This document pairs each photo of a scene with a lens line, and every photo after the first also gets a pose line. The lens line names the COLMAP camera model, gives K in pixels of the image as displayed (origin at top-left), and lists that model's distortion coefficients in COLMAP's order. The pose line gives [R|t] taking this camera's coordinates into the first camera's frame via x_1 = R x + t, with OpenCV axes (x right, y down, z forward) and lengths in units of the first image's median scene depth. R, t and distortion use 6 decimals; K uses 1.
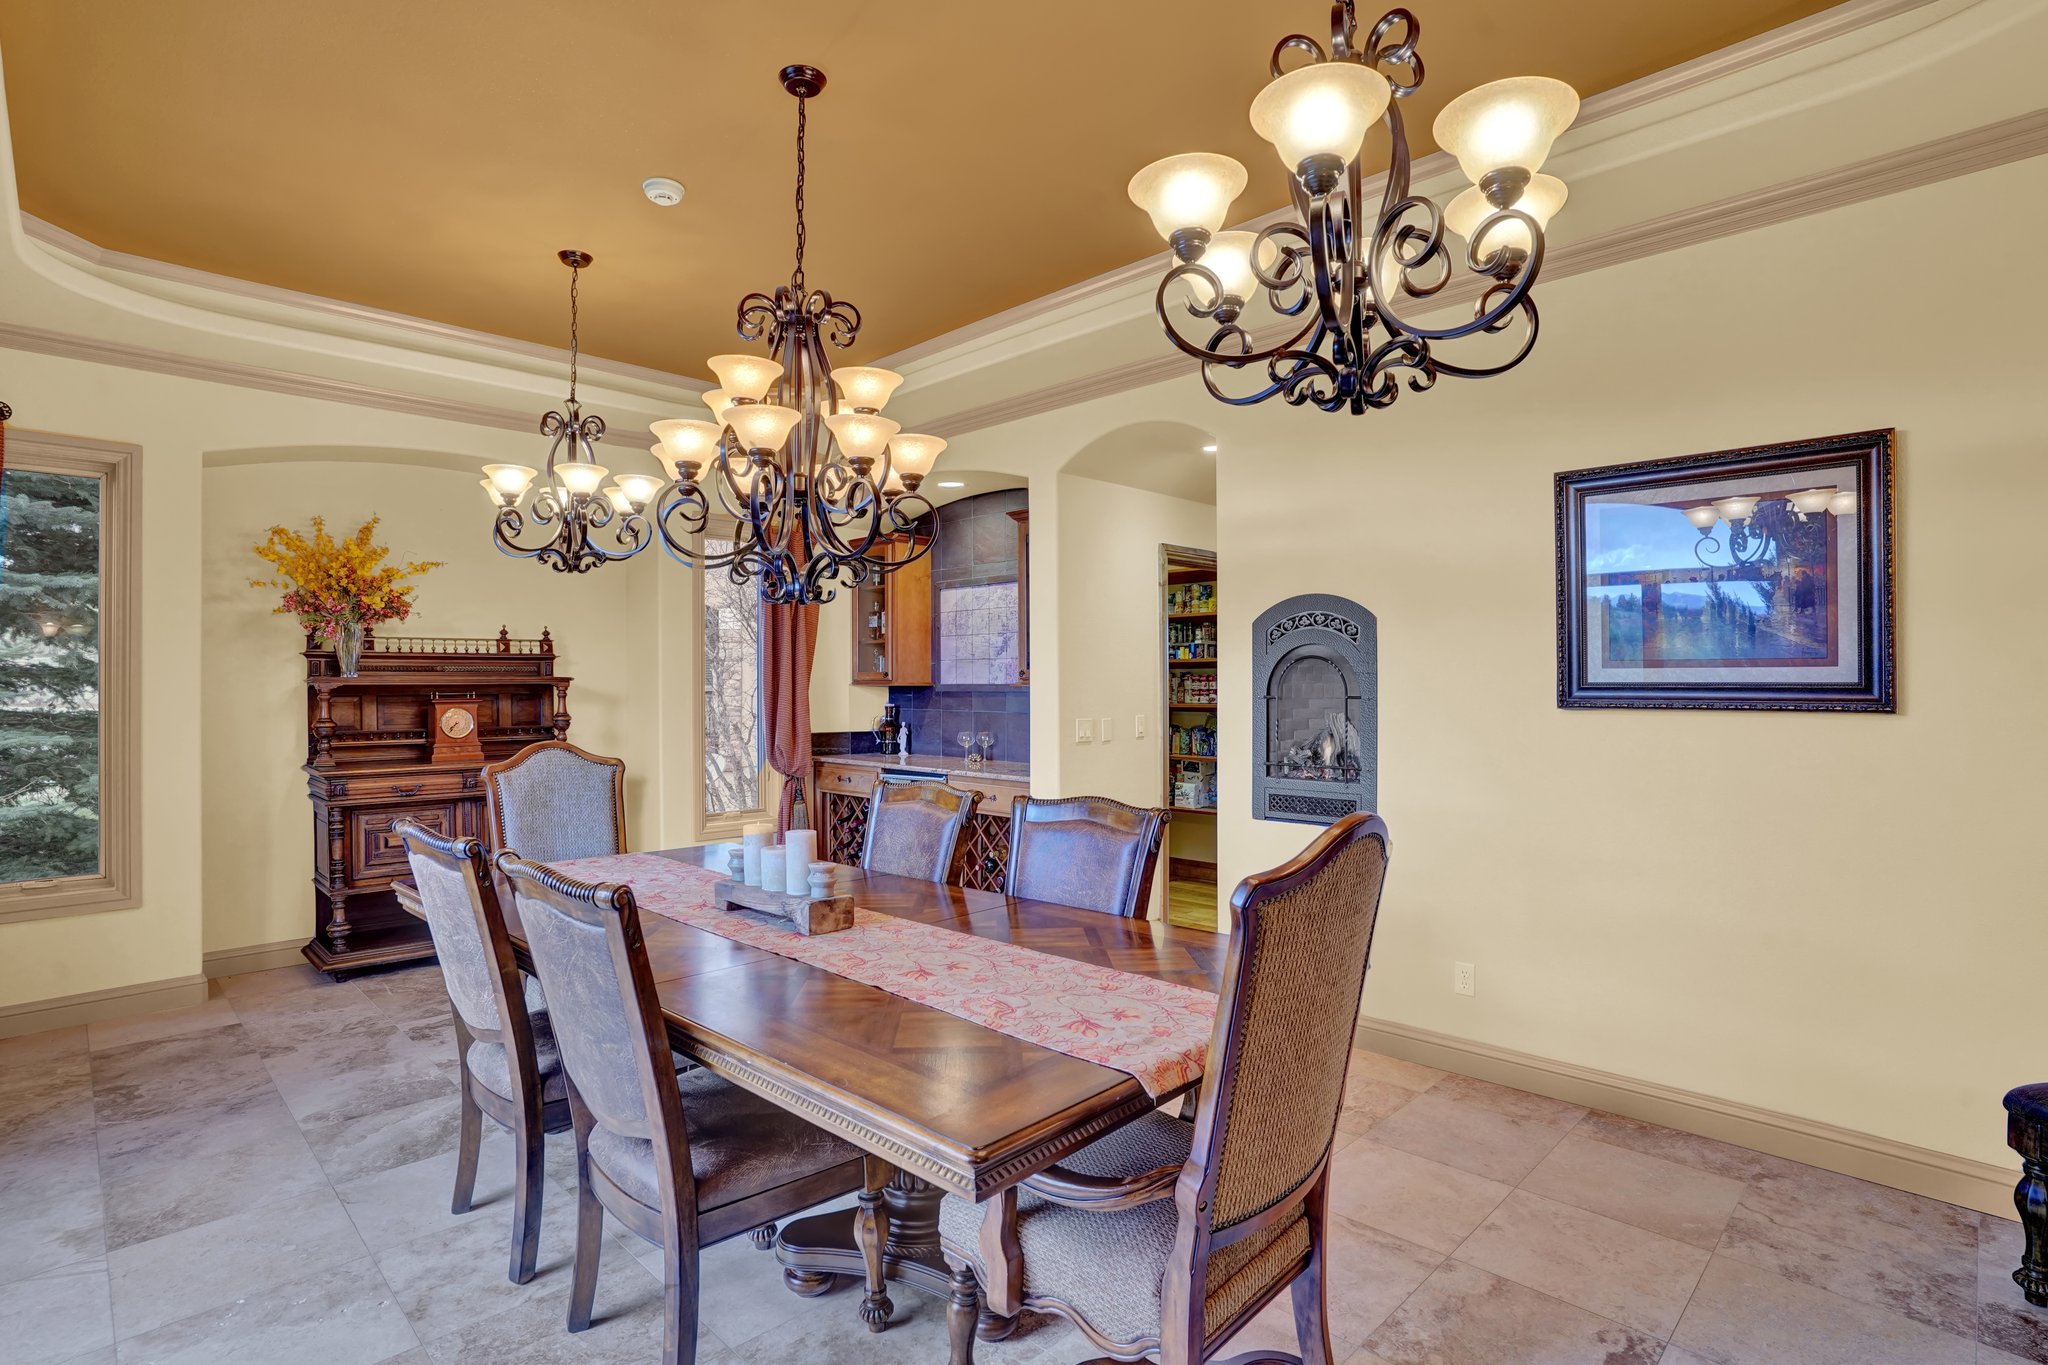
lens RADIAL K [[1010.6, 0, 1024.7], [0, 1010.6, 678.2], [0, 0, 1]] dist [-0.080488, 0.037611]
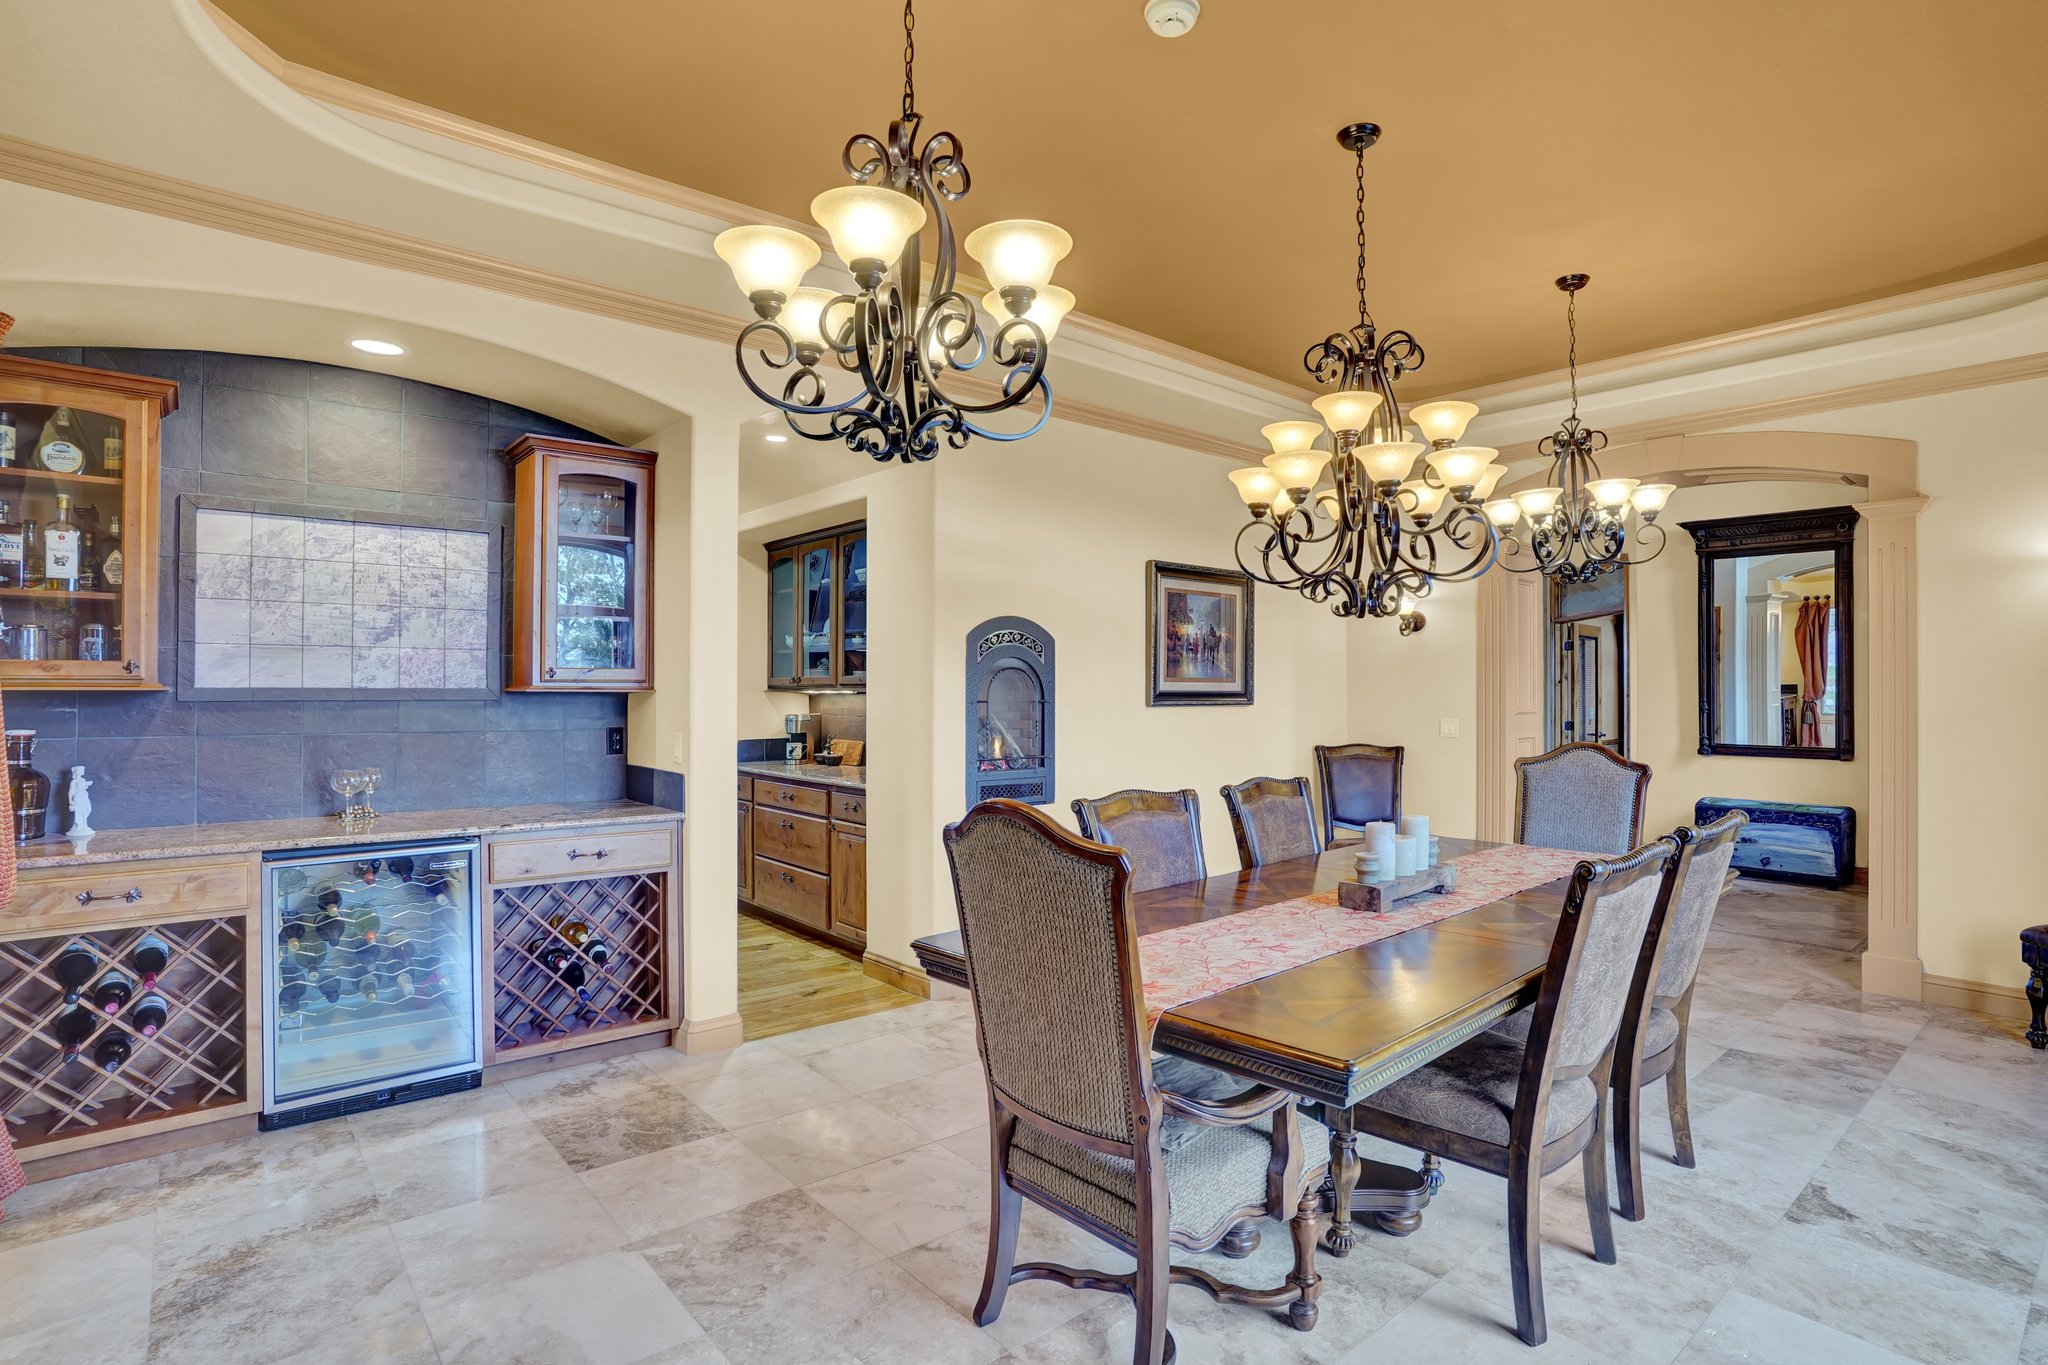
lens RADIAL K [[1010.6, 0, 1024.7], [0, 1010.6, 678.2], [0, 0, 1]] dist [-0.080488, 0.037611]
pose [[0.075063, 0.012081, 0.997106, -0.844521], [-0.009514, 0.999890, -0.011398, 0.005055], [-0.997133, -0.008630, 0.075170, 0.811764]]
